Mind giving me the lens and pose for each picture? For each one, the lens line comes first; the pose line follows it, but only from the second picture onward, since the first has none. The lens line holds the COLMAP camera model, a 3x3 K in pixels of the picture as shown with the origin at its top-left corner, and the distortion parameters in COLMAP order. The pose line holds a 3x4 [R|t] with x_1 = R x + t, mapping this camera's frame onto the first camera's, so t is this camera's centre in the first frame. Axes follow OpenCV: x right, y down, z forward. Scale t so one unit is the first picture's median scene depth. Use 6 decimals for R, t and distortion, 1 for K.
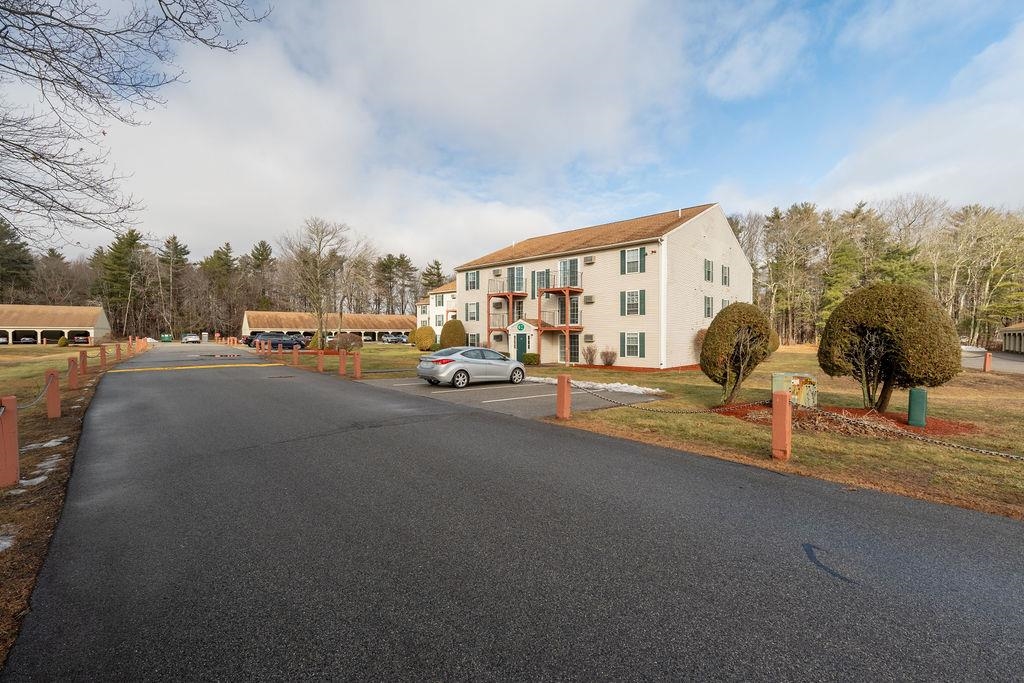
lens RADIAL K [[476.1, 0, 512.0], [0, 476.1, 341.5], [0, 0, 1]] dist [0.000046, -0.000054]
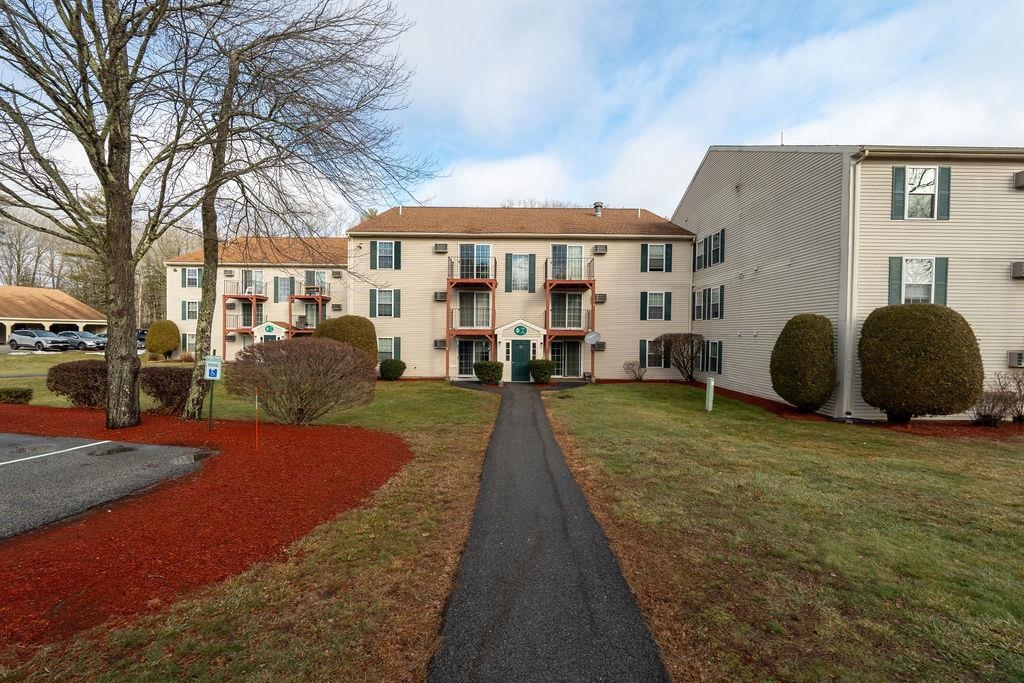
lens RADIAL K [[476.1, 0, 512.0], [0, 476.1, 341.5], [0, 0, 1]] dist [0.000046, -0.000054]
pose [[0.729584, 0.010423, 0.683811, -0.441540], [-0.006650, 0.999945, -0.008147, -0.005806], [-0.683858, 0.001396, 0.729613, 0.448938]]
